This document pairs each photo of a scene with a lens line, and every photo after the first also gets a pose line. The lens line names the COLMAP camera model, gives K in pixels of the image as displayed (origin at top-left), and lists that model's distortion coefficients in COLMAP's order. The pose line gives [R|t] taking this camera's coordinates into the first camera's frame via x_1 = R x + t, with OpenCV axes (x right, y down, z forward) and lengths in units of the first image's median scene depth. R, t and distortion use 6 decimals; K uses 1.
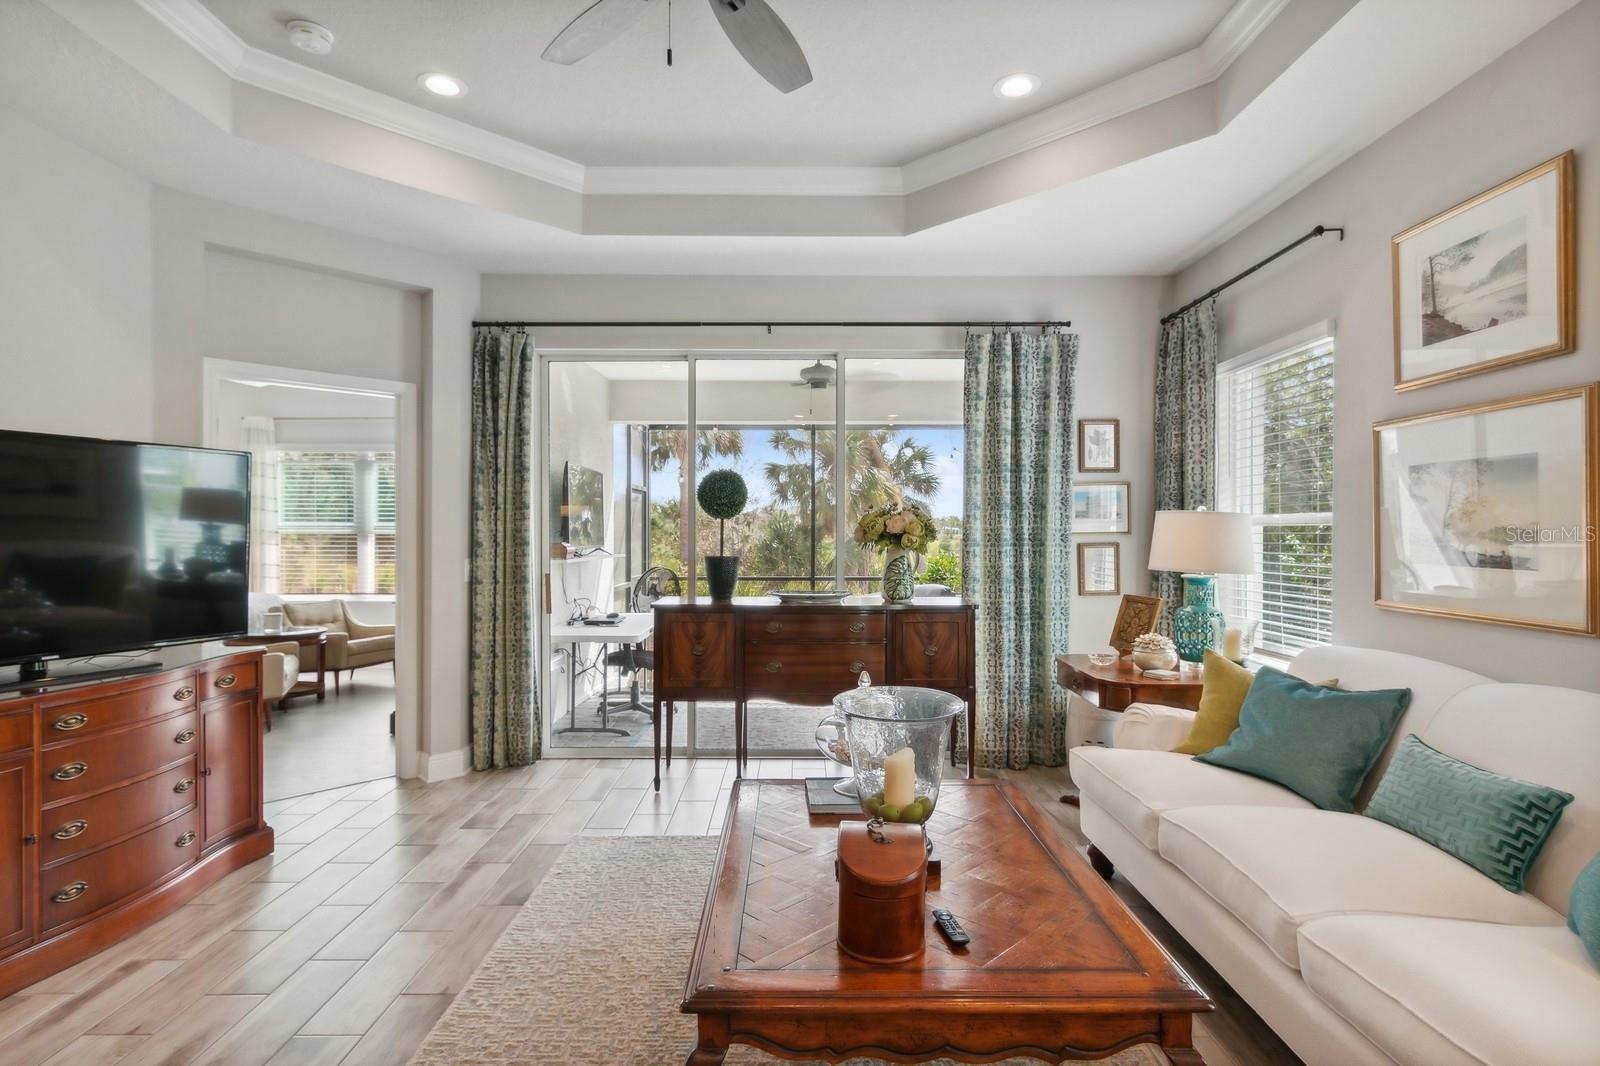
lens RADIAL K [[810.2, 0, 800.0], [0, 810.2, 533.0], [0, 0, 1]] dist [0.003260, 0.000829]
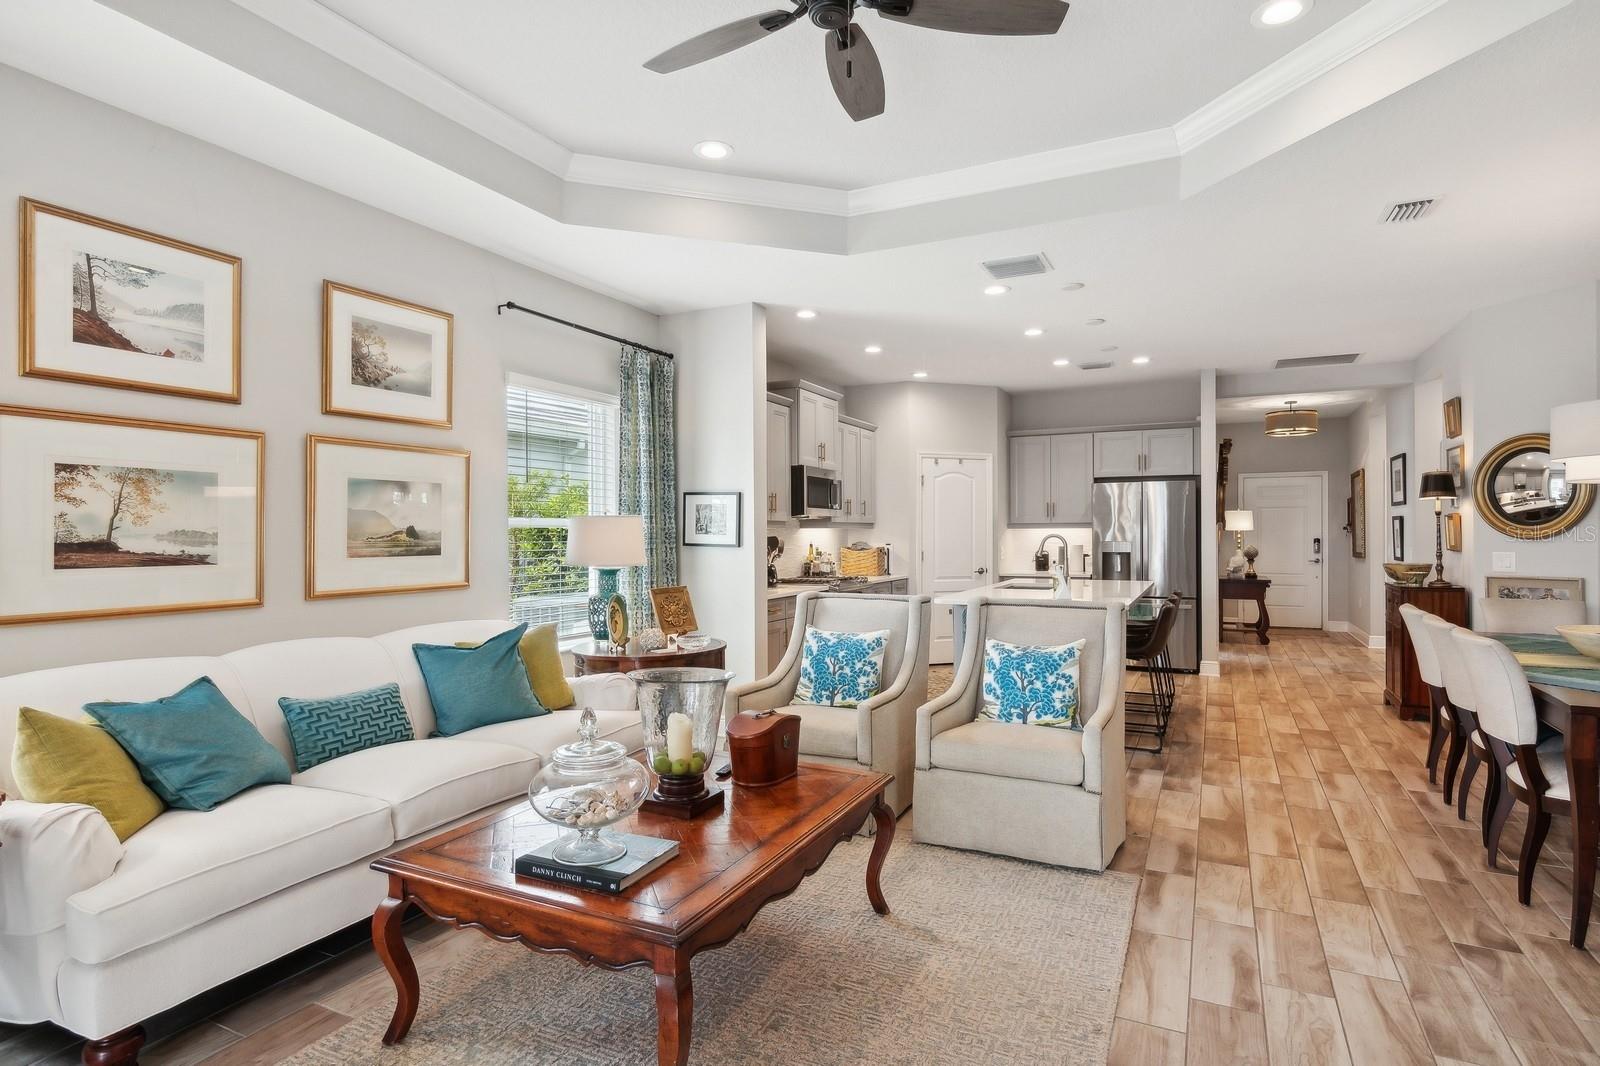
lens RADIAL K [[831.7, 0, 797.5], [0, 831.7, 531.9], [0, 0, 1]] dist [-0.000676, -0.000430]
pose [[-0.892183, 0.002667, 0.451666, -0.268197], [0.003945, 0.999990, 0.001887, -0.002109], [-0.451656, 0.003465, -0.892185, 0.918353]]
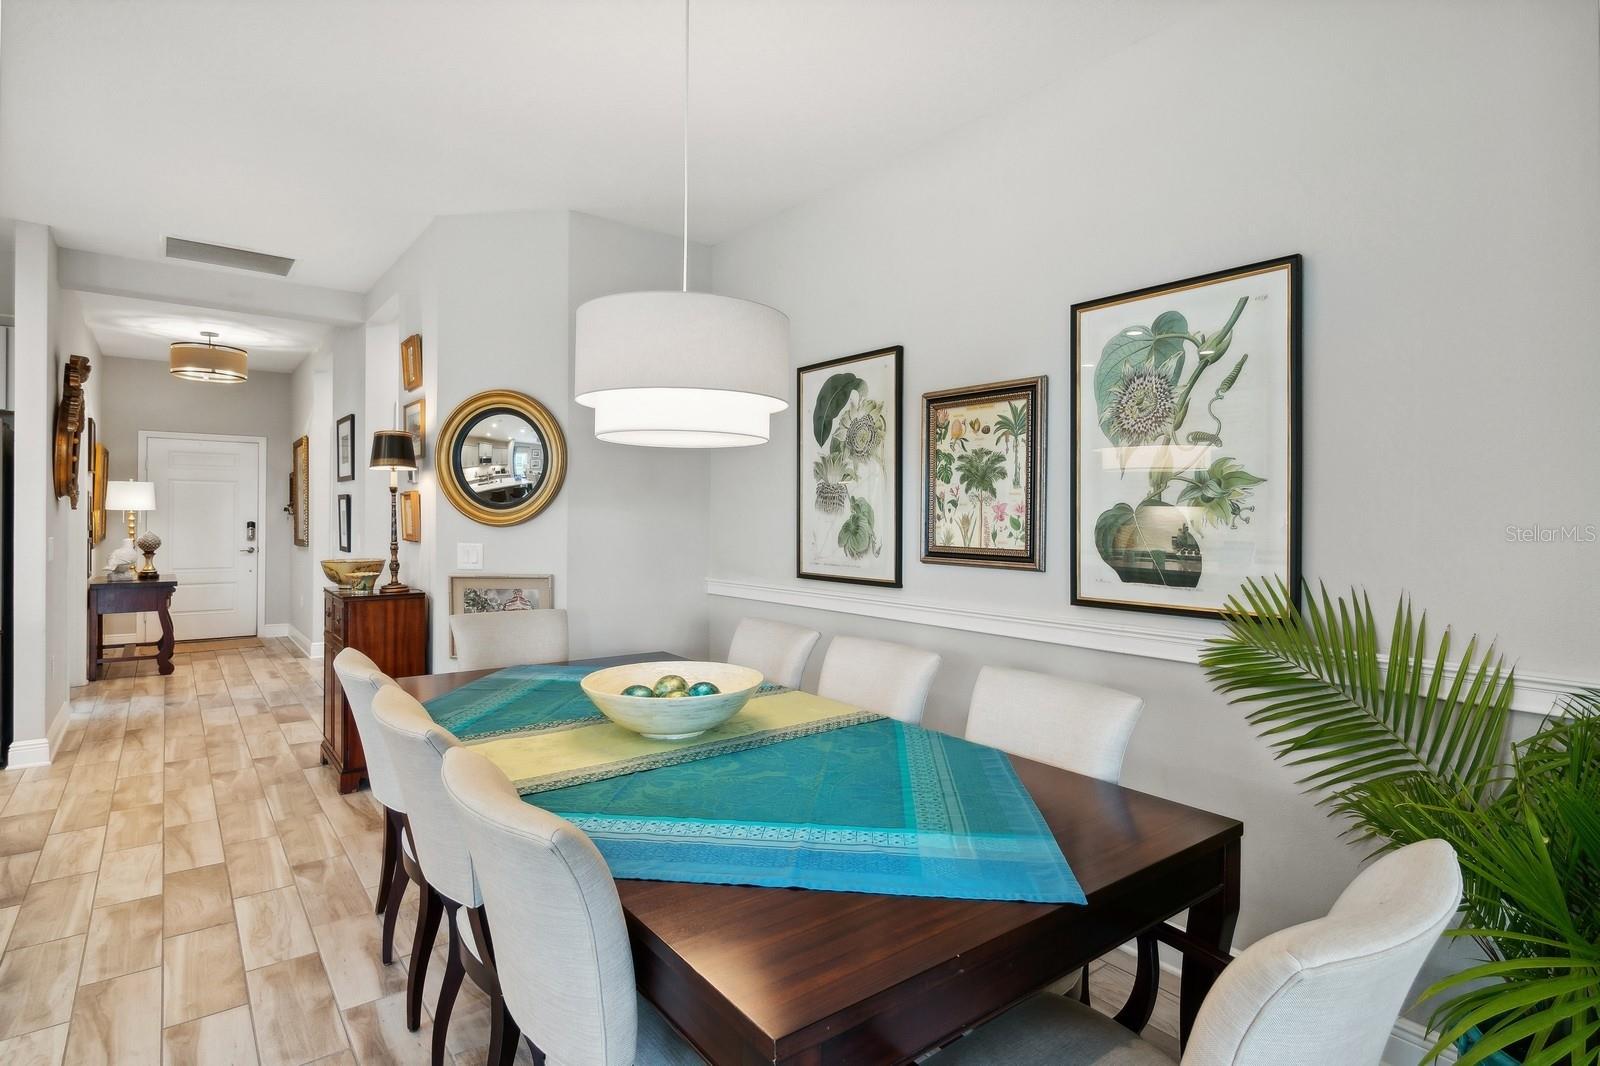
lens RADIAL K [[812.0, 0, 796.4], [0, 812.0, 518.1], [0, 0, 1]] dist [0.002453, 0.000193]
pose [[-0.790956, -0.005924, -0.611844, -0.373471], [-0.010413, 0.999939, 0.003781, -0.001259], [0.611784, 0.009362, -0.790969, 0.313724]]
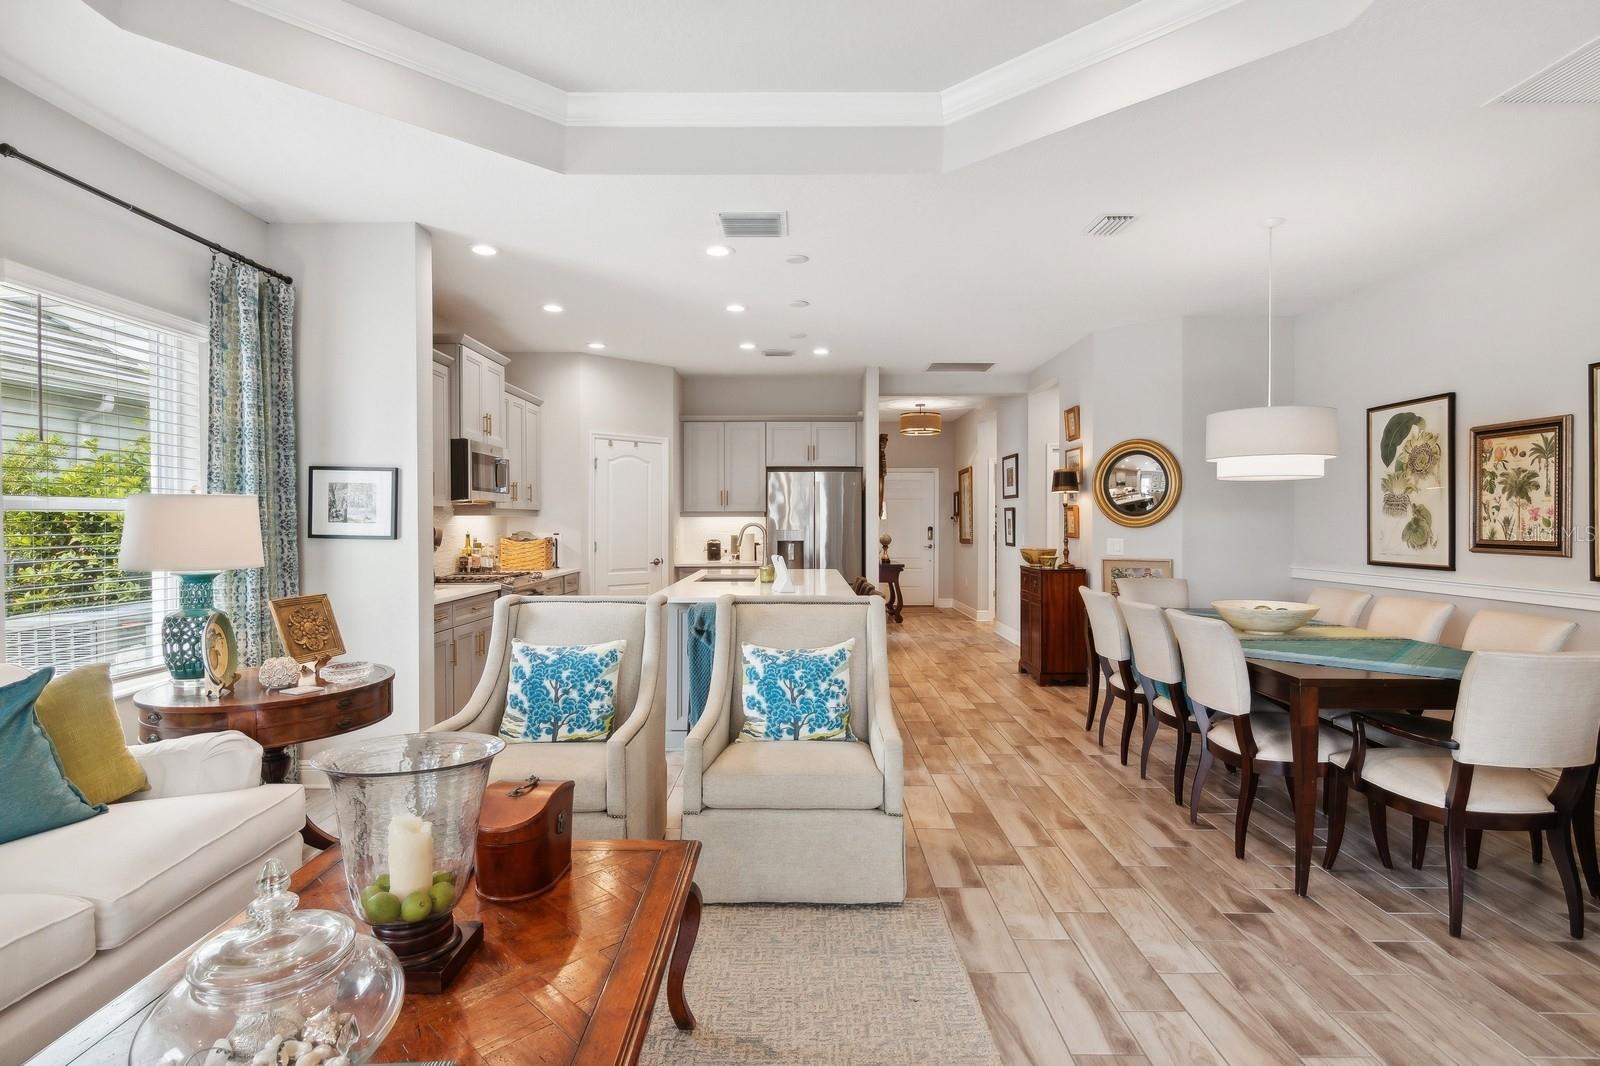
lens RADIAL K [[816.7, 0, 798.1], [0, 816.7, 525.4], [0, 0, 1]] dist [-0.001163, -0.000167]
pose [[-0.999965, 0.000499, 0.008384, -0.107021], [0.000573, 0.999961, 0.008830, -0.001359], [-0.008379, 0.008835, -0.999926, 0.788828]]
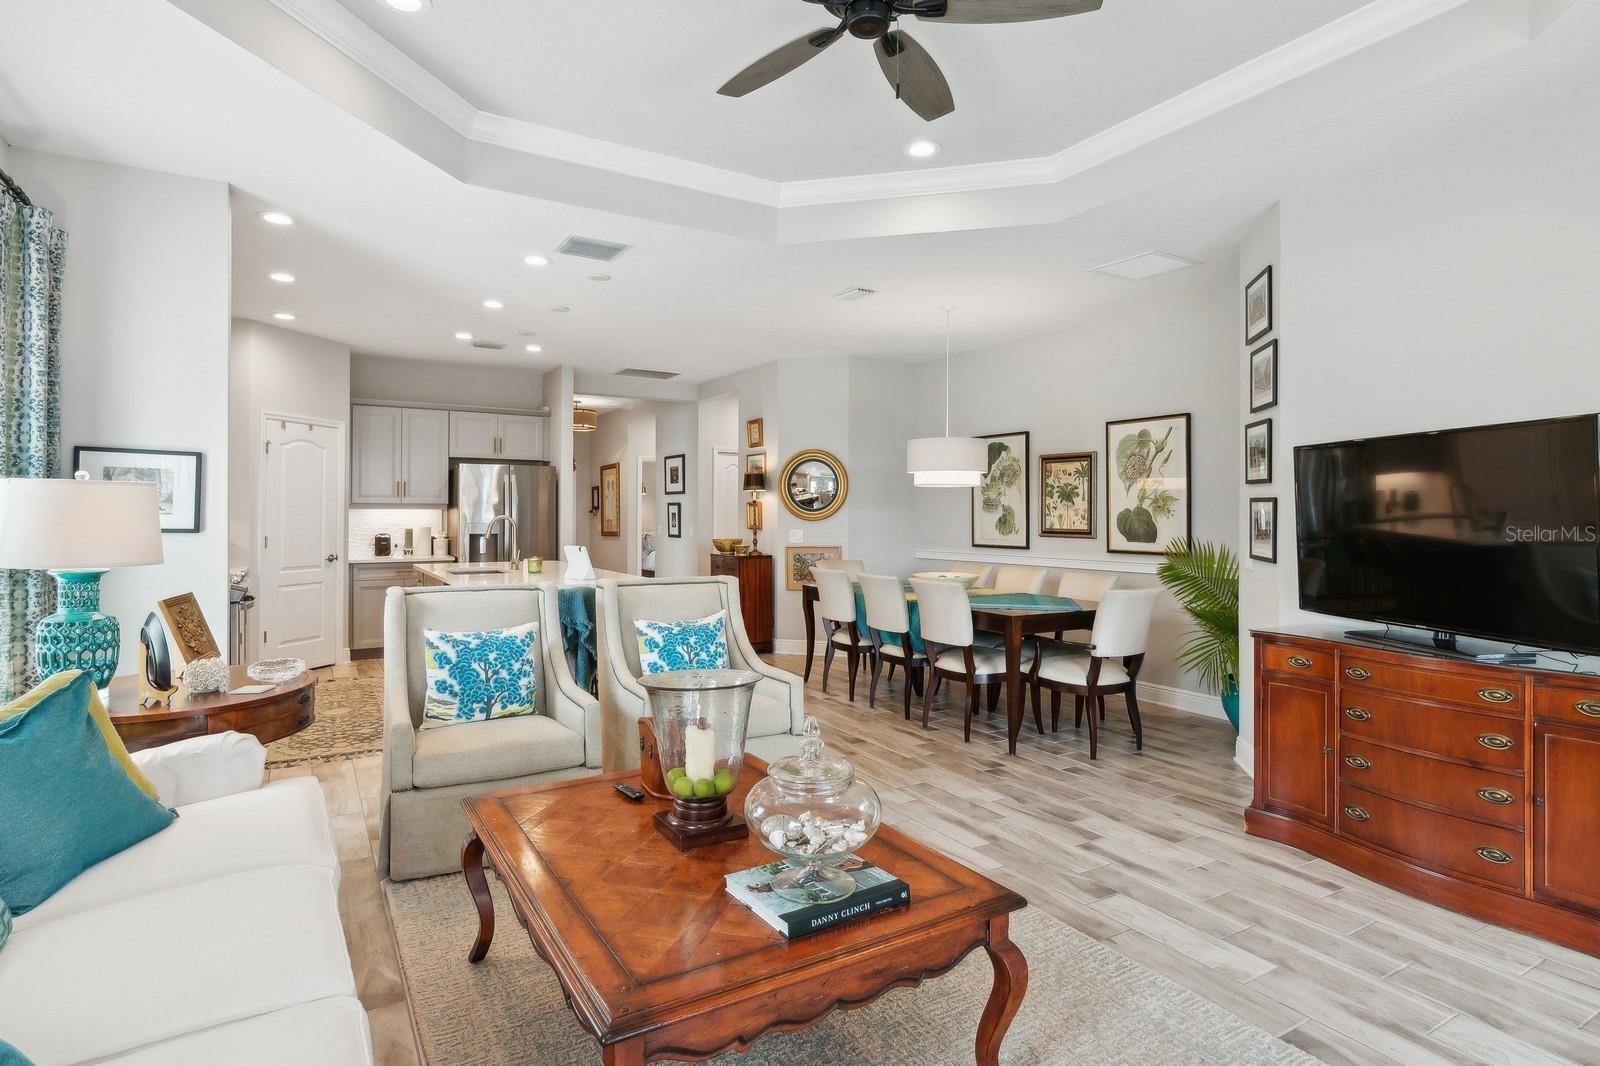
lens RADIAL K [[838.1, 0, 795.5], [0, 838.1, 509.9], [0, 0, 1]] dist [-0.000721, -0.000029]
pose [[-0.860809, -0.006915, -0.508881, 0.254733], [-0.005893, 0.999976, -0.003618, -0.001165], [0.508893, -0.000116, -0.860830, 0.898064]]
